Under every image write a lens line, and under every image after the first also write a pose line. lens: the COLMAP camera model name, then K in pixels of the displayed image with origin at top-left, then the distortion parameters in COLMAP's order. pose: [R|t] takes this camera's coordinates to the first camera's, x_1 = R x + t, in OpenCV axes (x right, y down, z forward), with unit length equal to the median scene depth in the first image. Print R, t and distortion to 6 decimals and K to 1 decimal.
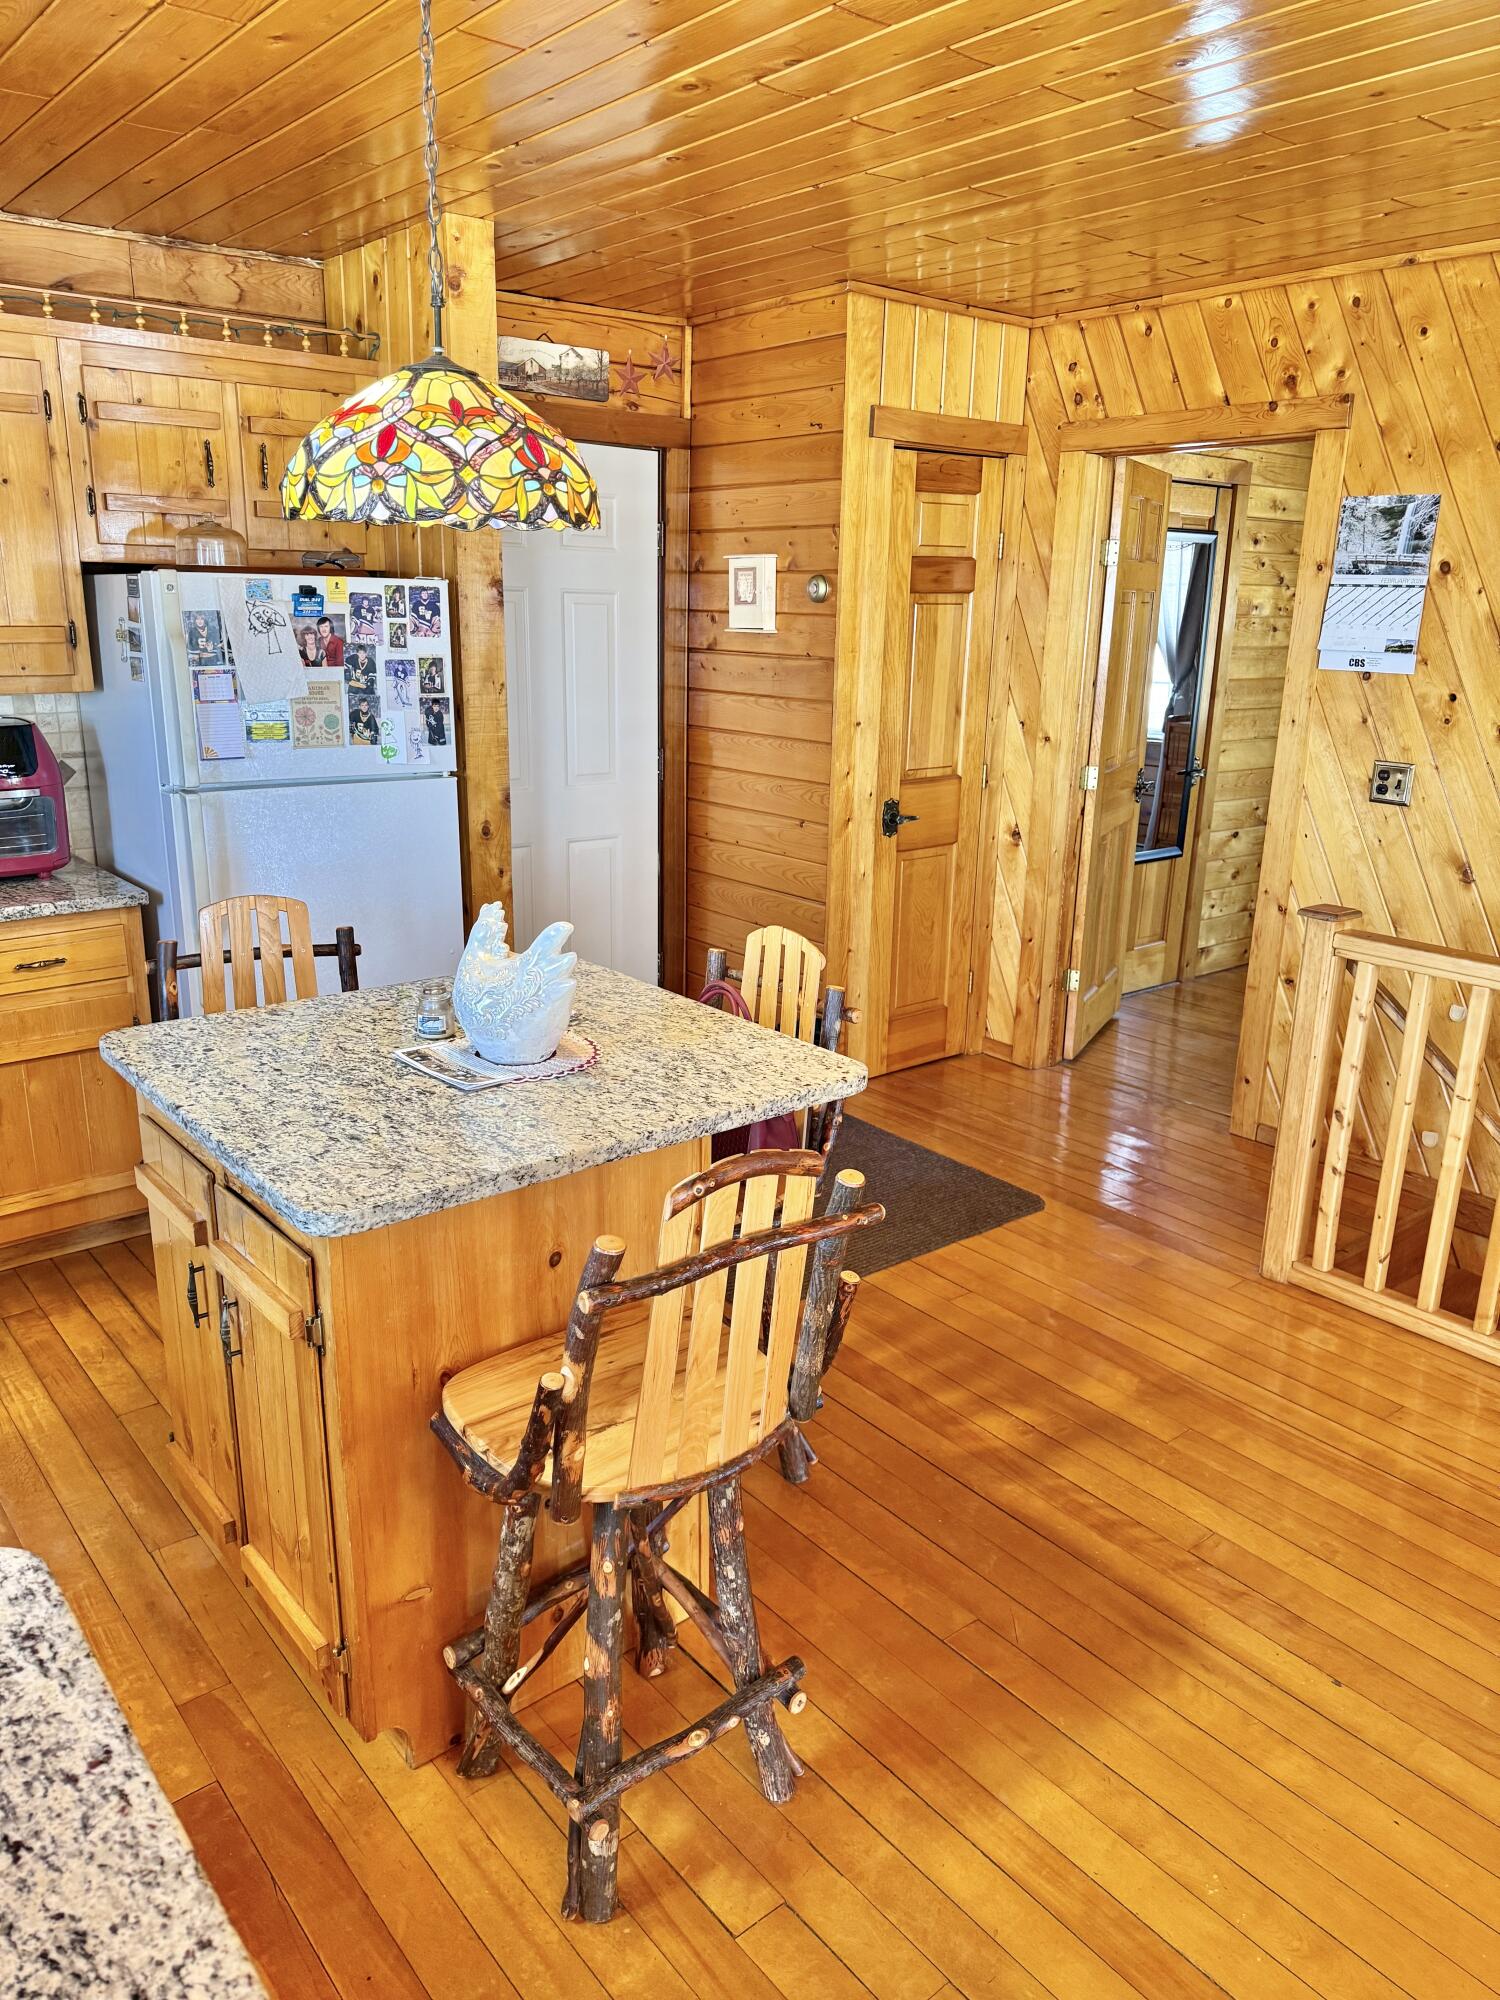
lens RADIAL K [[1395.9, 0, 747.2], [0, 1395.9, 1010.2], [0, 0, 1]] dist [0.134551, -0.250626]
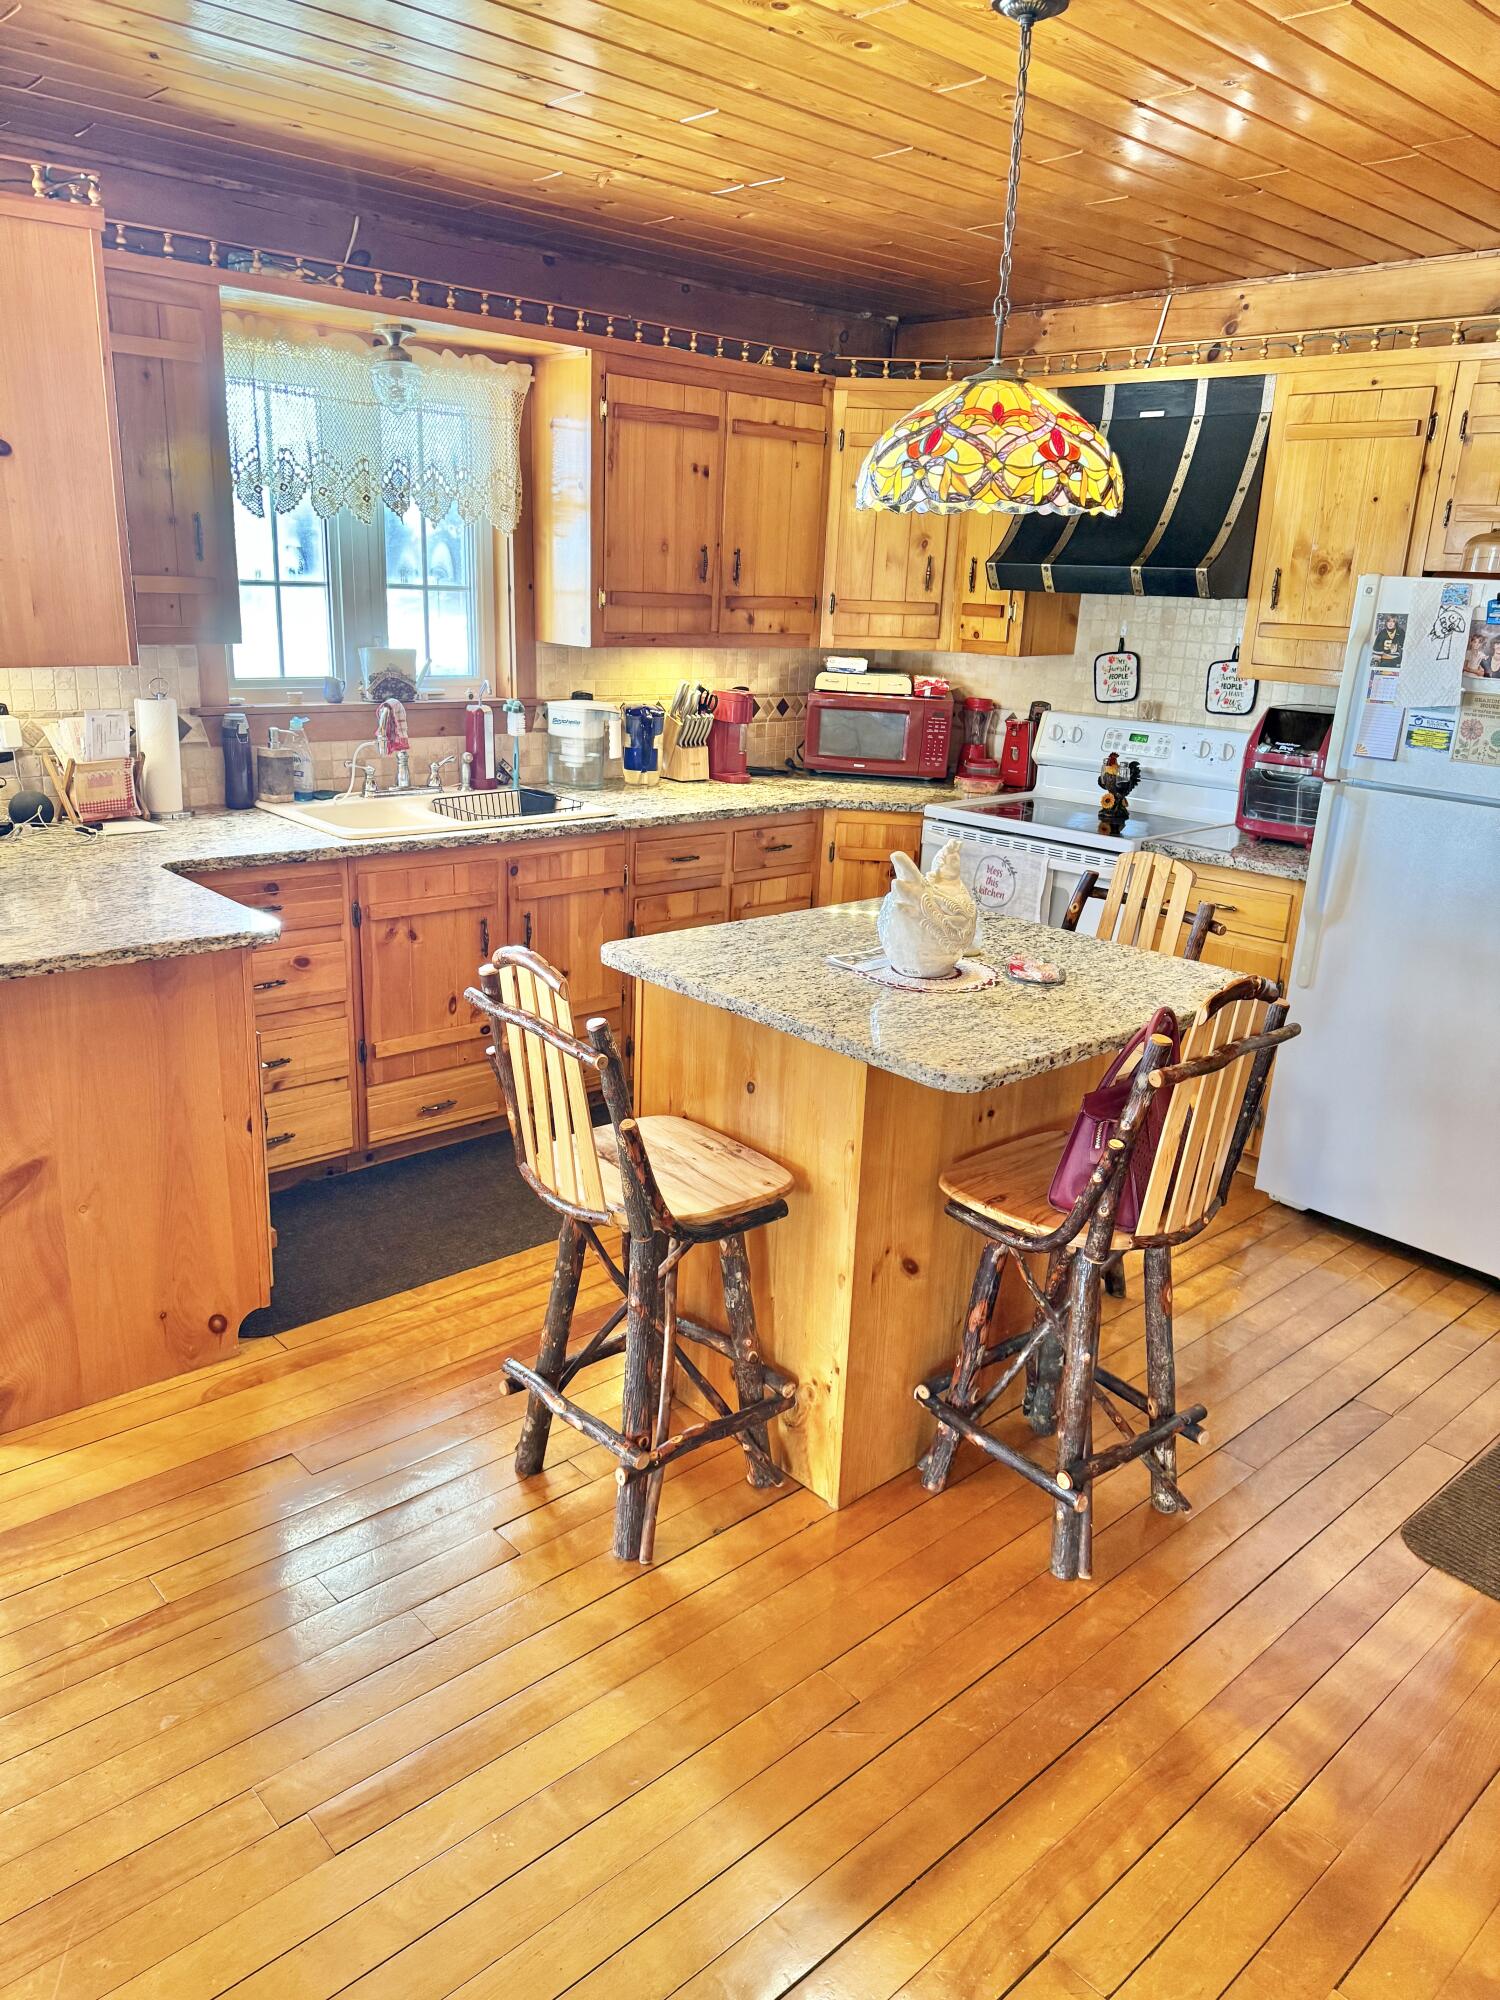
lens RADIAL K [[1395.9, 0, 747.2], [0, 1395.9, 1010.2], [0, 0, 1]] dist [0.134551, -0.250626]
pose [[0.058603, 0.282291, -0.957537, 0.608350], [-0.322337, 0.913159, 0.249480, -0.116034], [0.944809, 0.294029, 0.144507, 0.458447]]
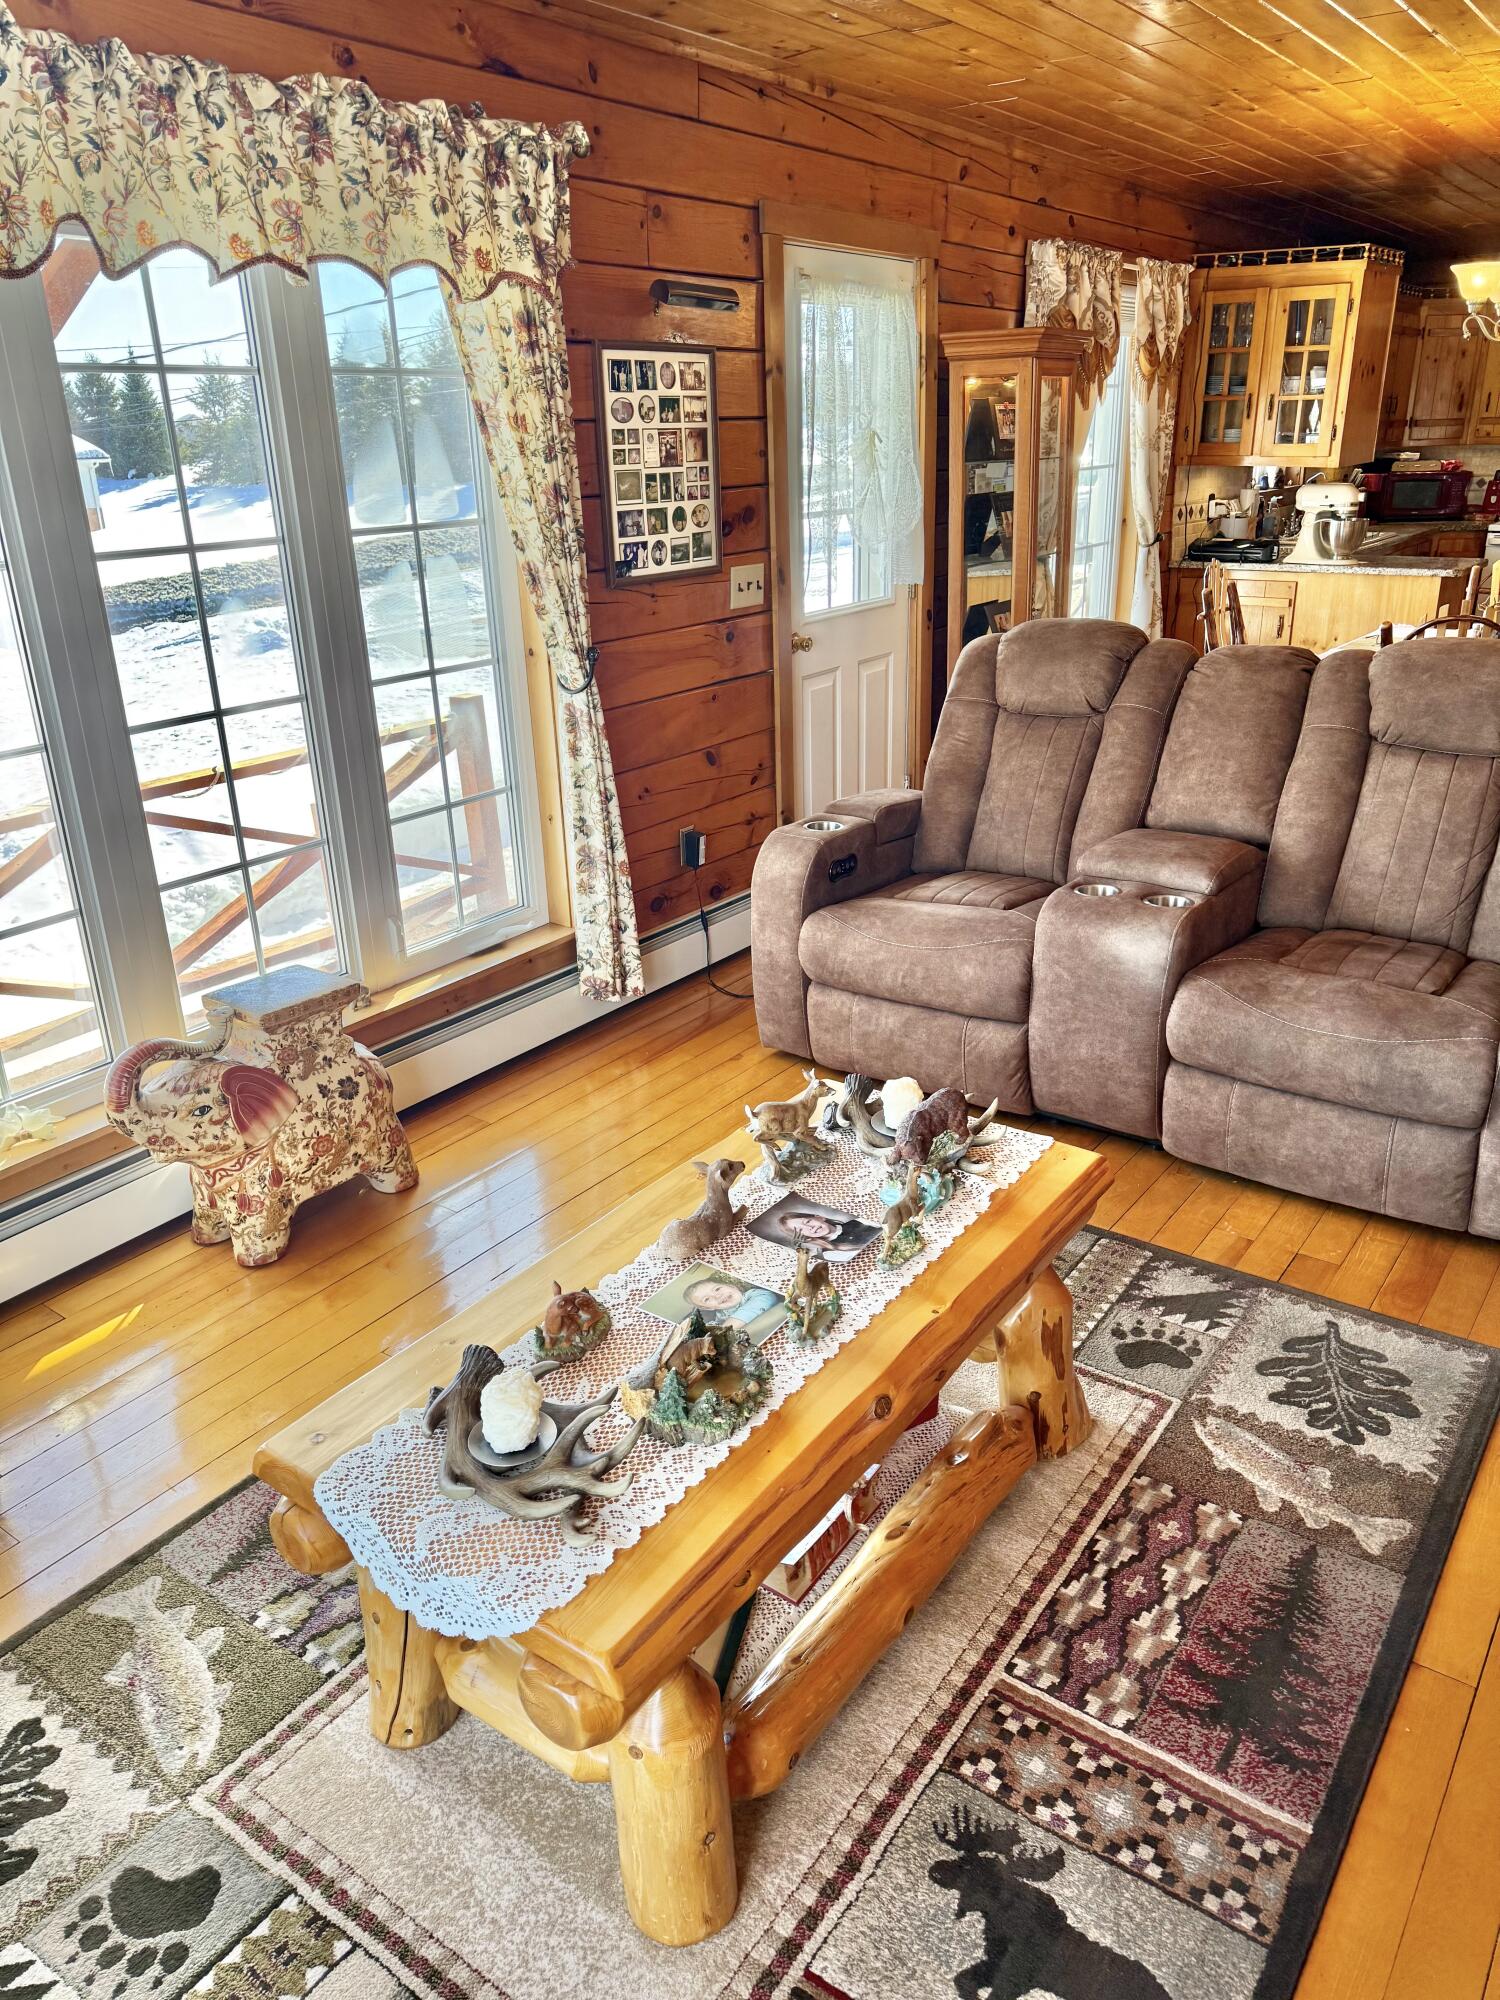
lens RADIAL K [[1413.1, 0, 746.6], [0, 1413.1, 1001.5], [0, 0, 1]] dist [0.083360, -0.121929]
pose [[0.258795, 0.338474, -0.904688, 1.568748], [-0.246448, 0.928736, 0.276972, 0.391285], [0.933964, 0.151280, 0.323769, -1.189299]]
